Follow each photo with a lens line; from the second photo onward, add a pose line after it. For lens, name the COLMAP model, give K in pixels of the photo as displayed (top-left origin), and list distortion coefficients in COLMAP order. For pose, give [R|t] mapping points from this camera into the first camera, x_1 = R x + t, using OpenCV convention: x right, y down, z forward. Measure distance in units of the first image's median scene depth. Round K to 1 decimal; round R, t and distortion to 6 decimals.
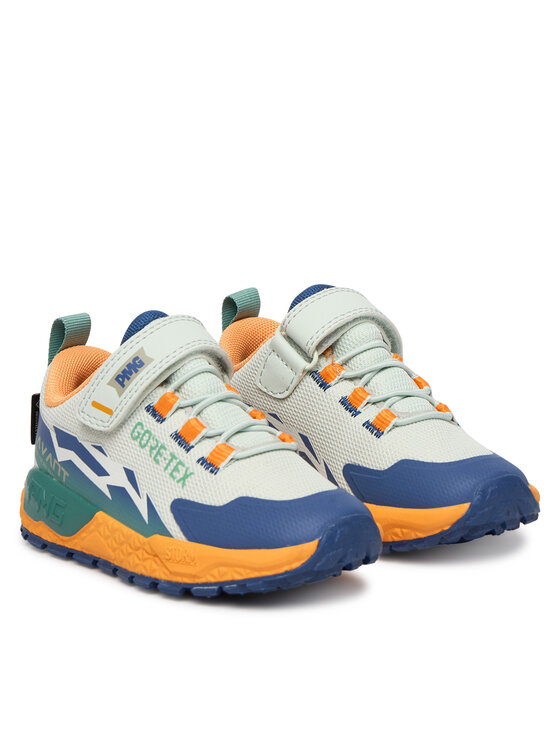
lens RADIAL K [[2071.9, 0, 279.9], [0, 2071.9, 372.0], [0, 0, 1]] dist [0.184364, 0.000000]
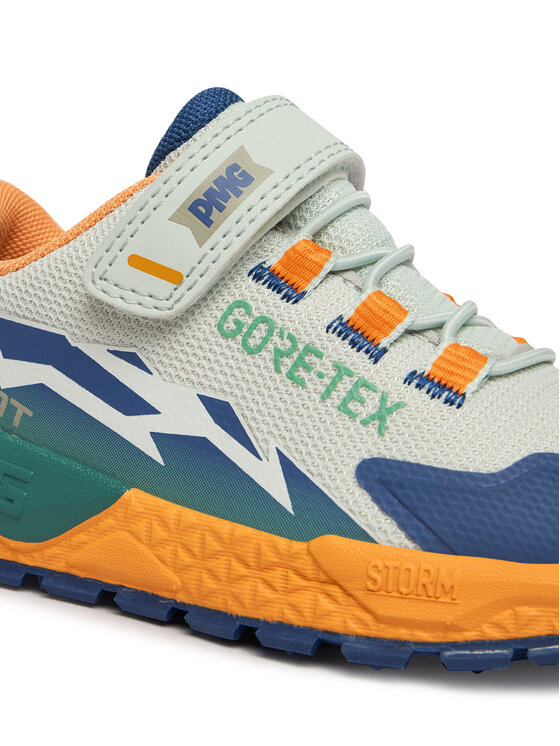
lens RADIAL K [[1933.0, 0, 280.1], [0, 1933.0, 373.5], [0, 0, 1]] dist [-0.144032, 0.000000]
pose [[0.948613, 0.032583, 0.314758, -0.199014], [-0.026584, 0.999374, -0.023332, 0.051180], [-0.315321, 0.013766, 0.948885, 0.581297]]
